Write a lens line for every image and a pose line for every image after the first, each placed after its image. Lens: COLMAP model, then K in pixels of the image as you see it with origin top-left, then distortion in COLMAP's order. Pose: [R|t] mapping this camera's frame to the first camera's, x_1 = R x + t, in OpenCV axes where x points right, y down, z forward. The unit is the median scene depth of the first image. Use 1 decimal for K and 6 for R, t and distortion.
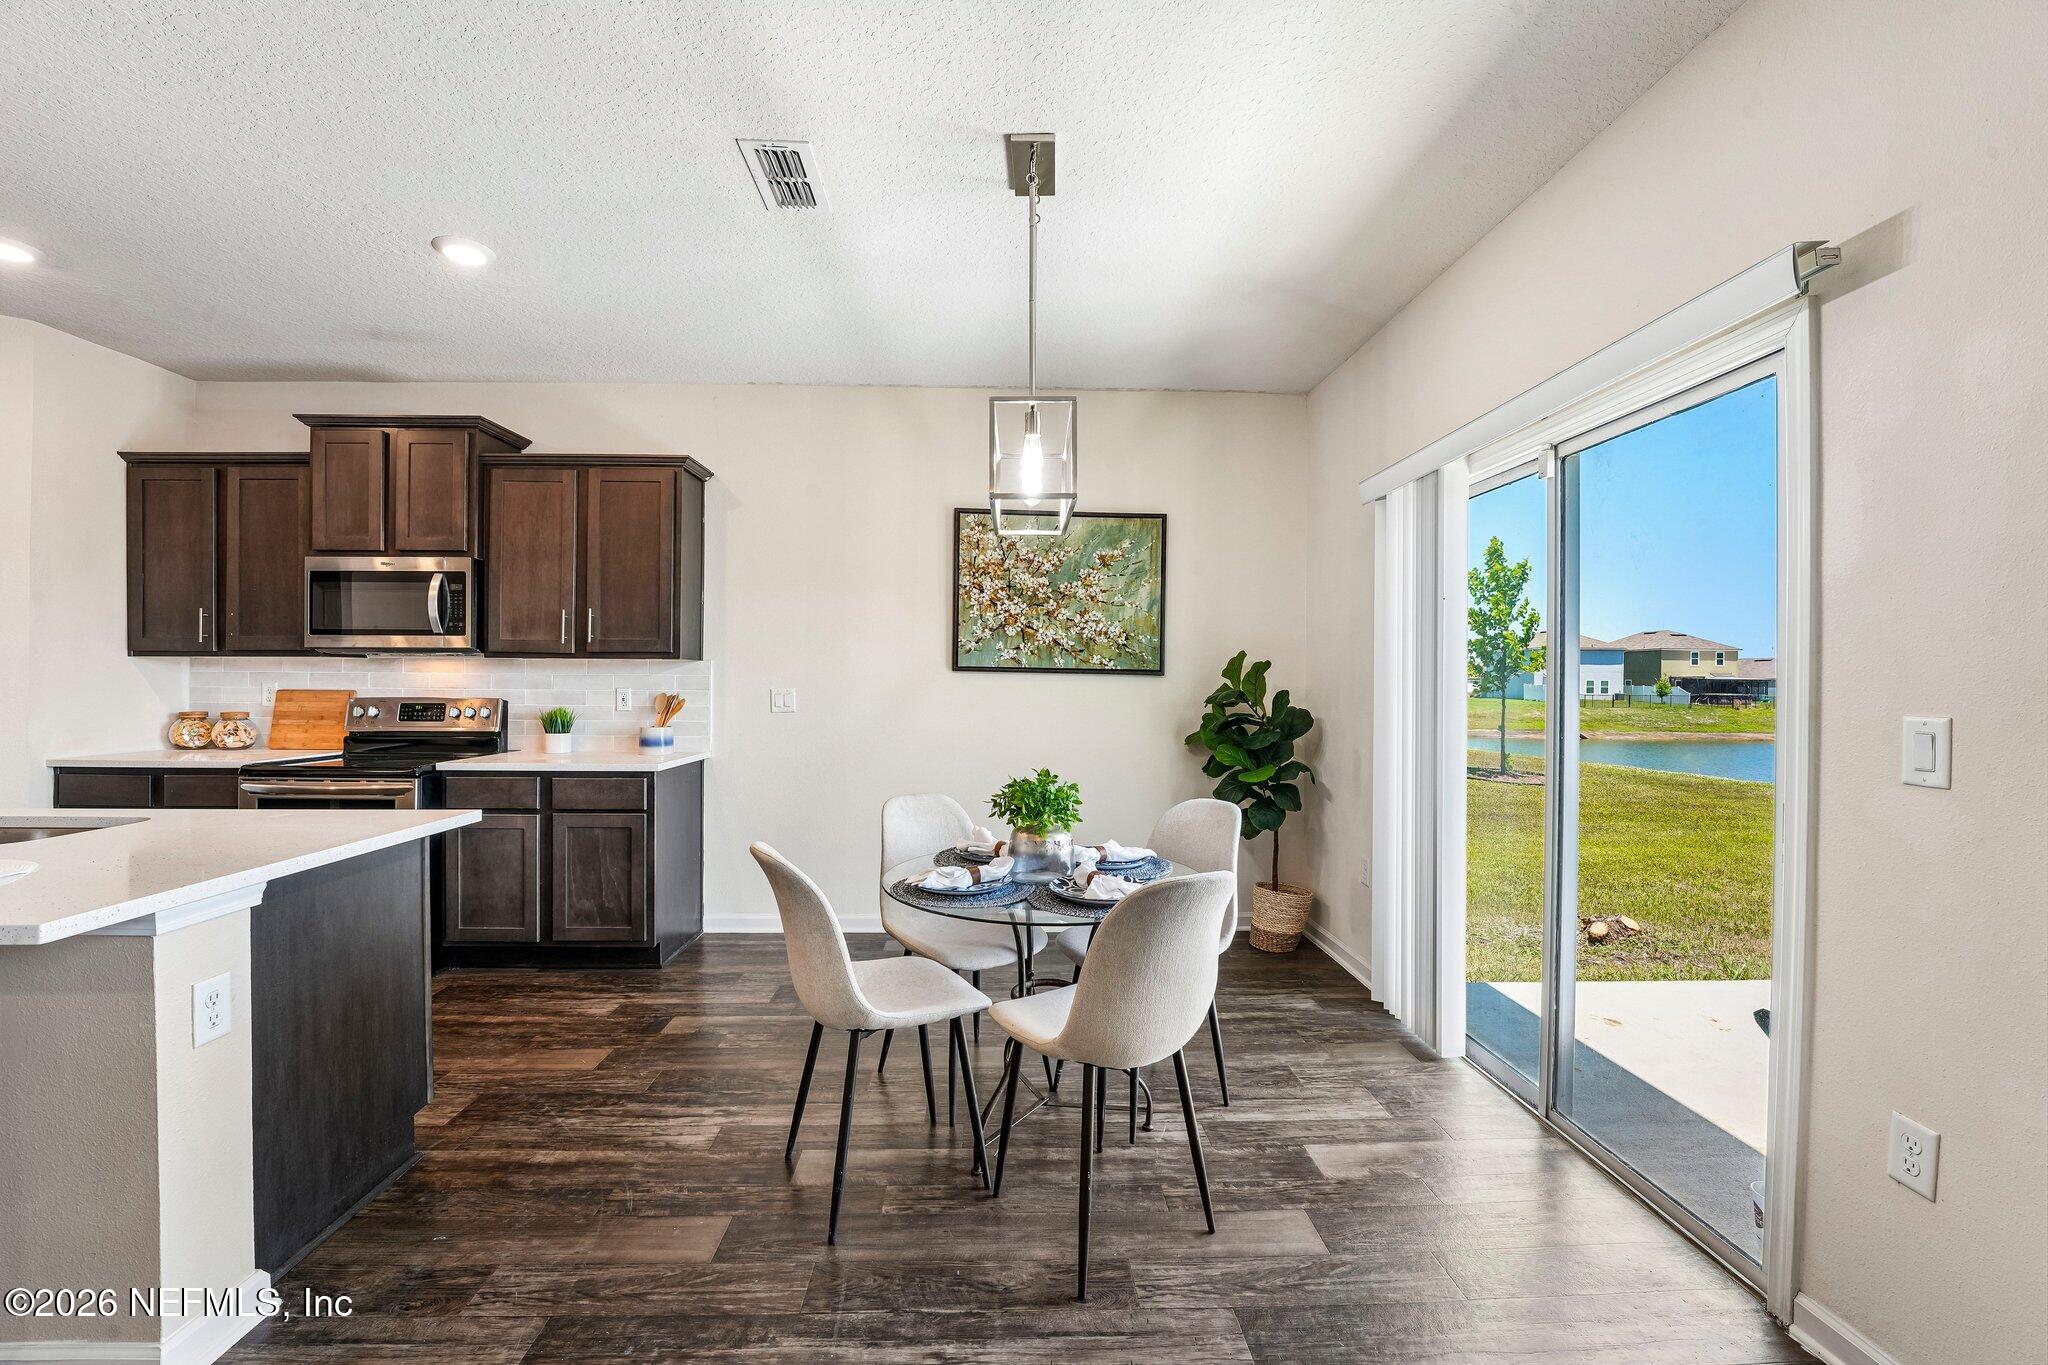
lens RADIAL K [[831.7, 0, 1024.0], [0, 831.7, 682.5], [0, 0, 1]] dist [-0.025517, 0.000162]
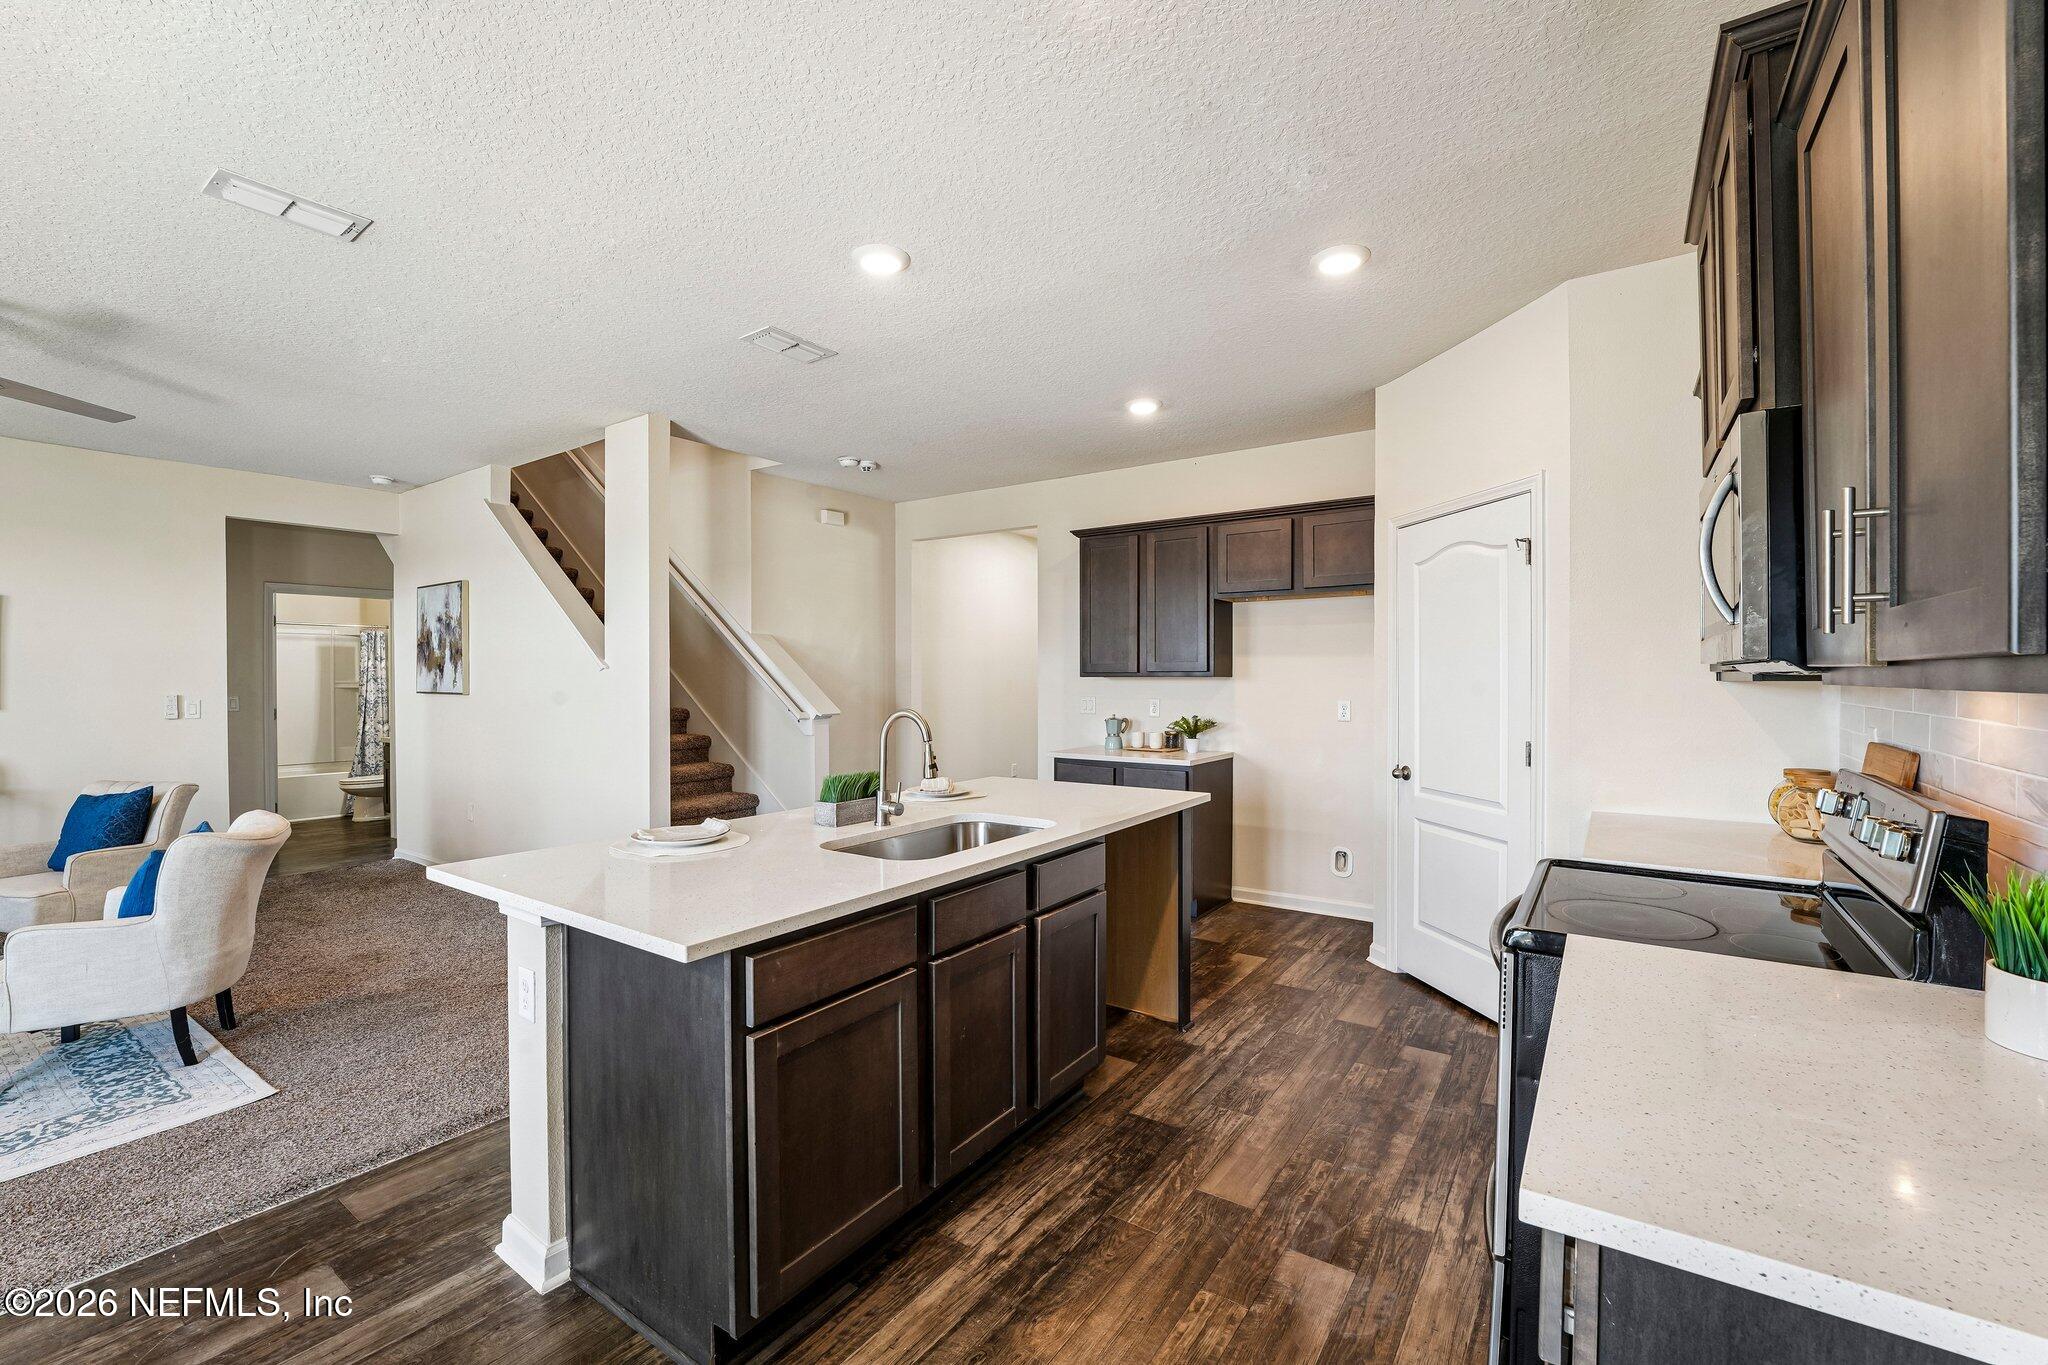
lens RADIAL K [[857.7, 0, 1012.3], [0, 857.7, 678.4], [0, 0, 1]] dist [-0.017013, -0.000309]
pose [[-0.605783, -0.004077, -0.795619, -0.167541], [-0.004494, 0.999988, -0.001702, -0.030121], [0.795617, 0.002545, -0.605794, 0.941245]]
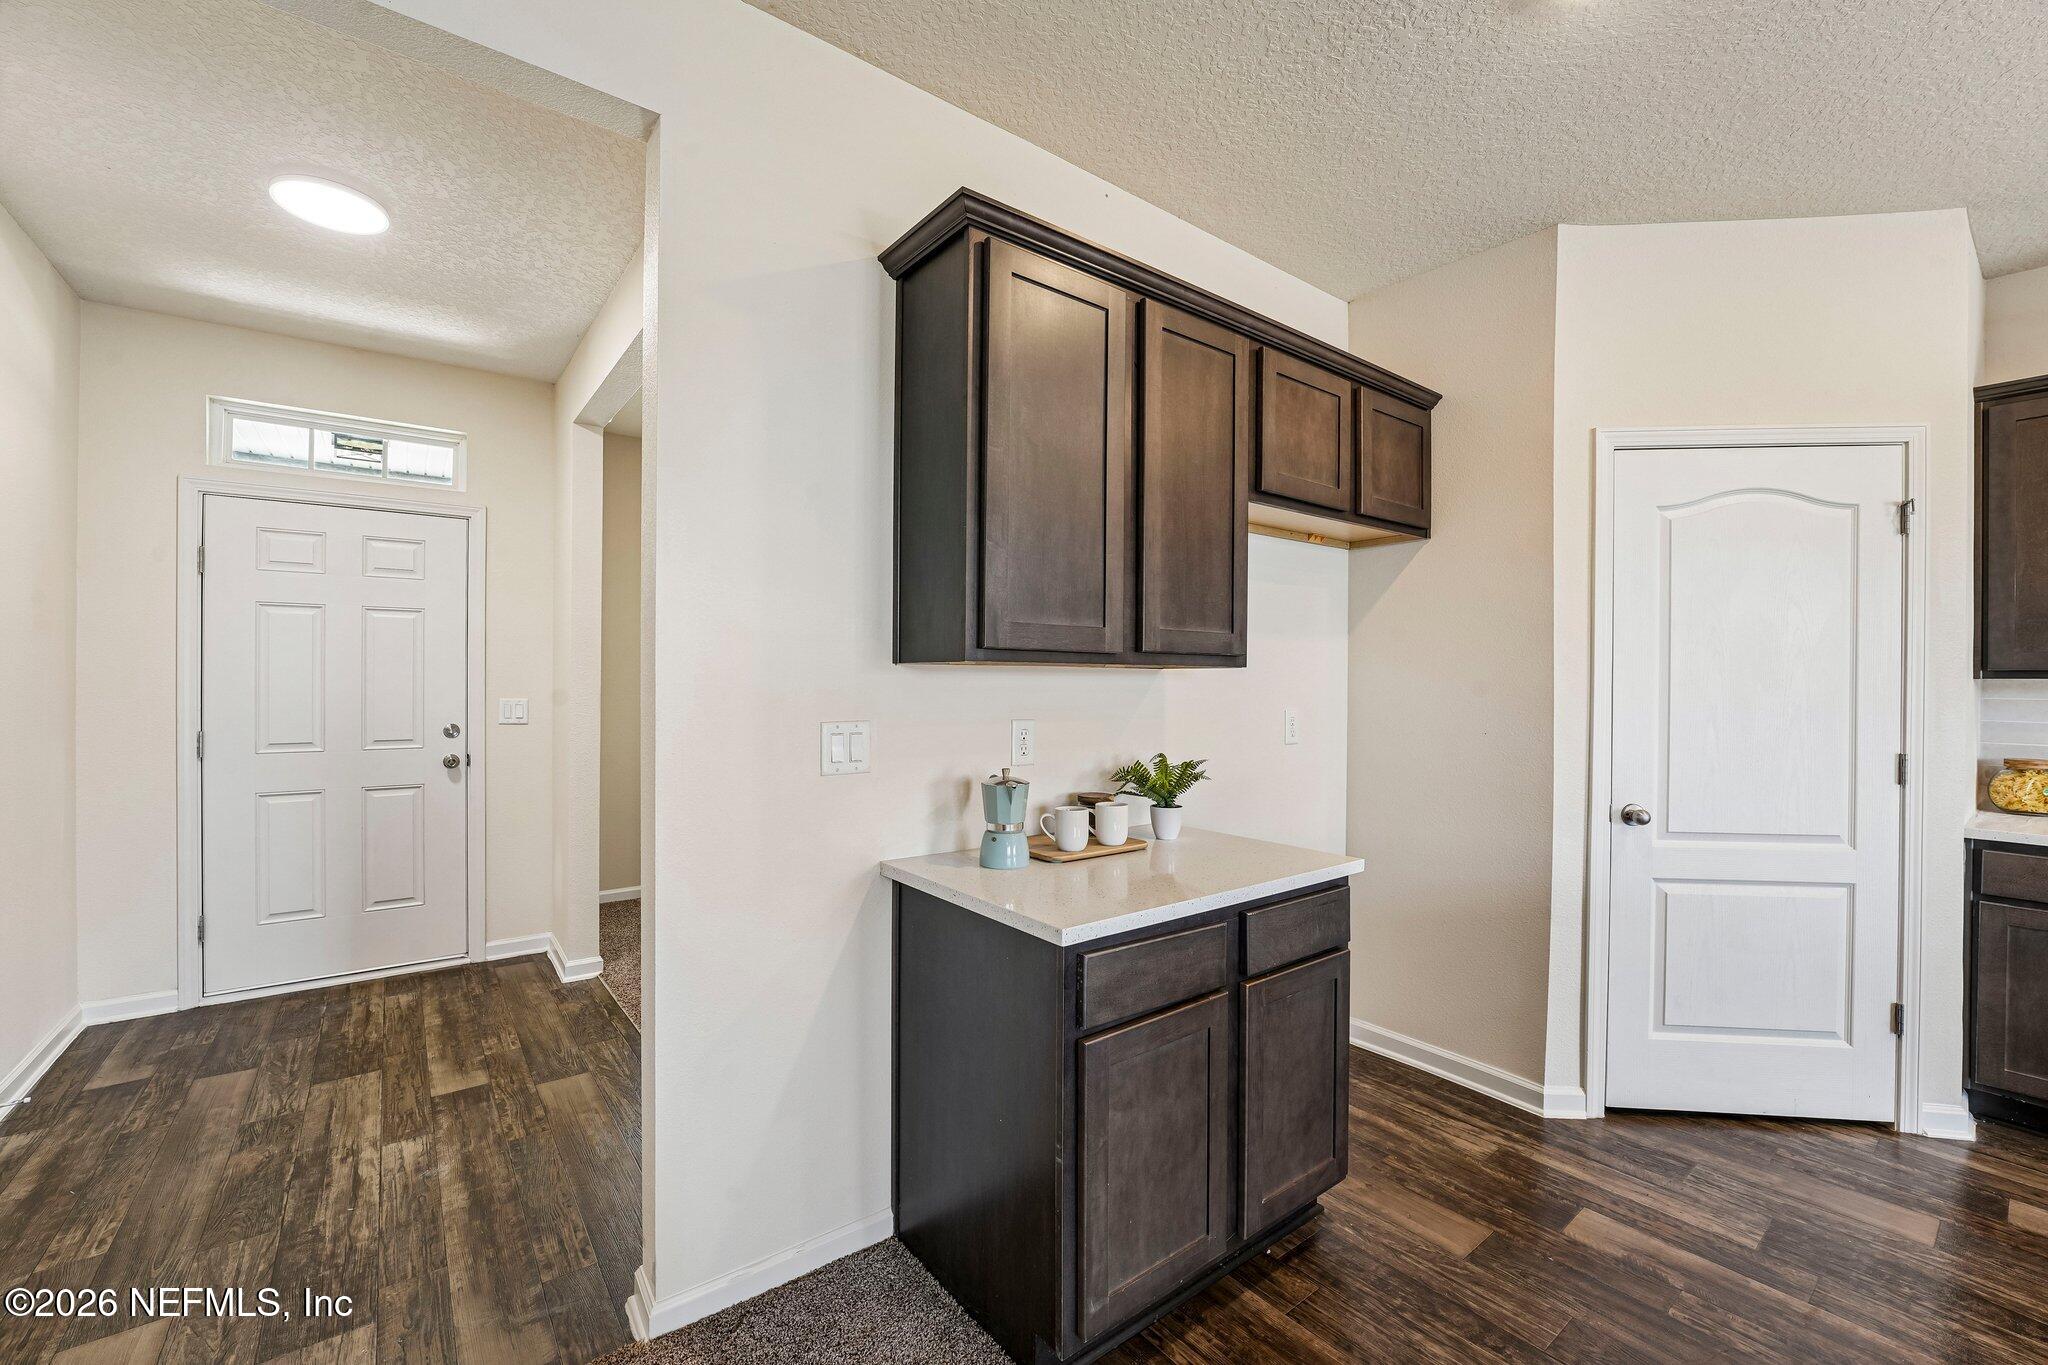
lens RADIAL K [[831.7, 0, 1024.0], [0, 831.7, 682.5], [0, 0, 1]] dist [-0.025517, 0.000162]
pose [[0.582619, -0.000513, -0.812745, -1.005885], [-0.003849, 0.999987, -0.003390, -0.023315], [0.812736, 0.005103, 0.582610, -0.072989]]
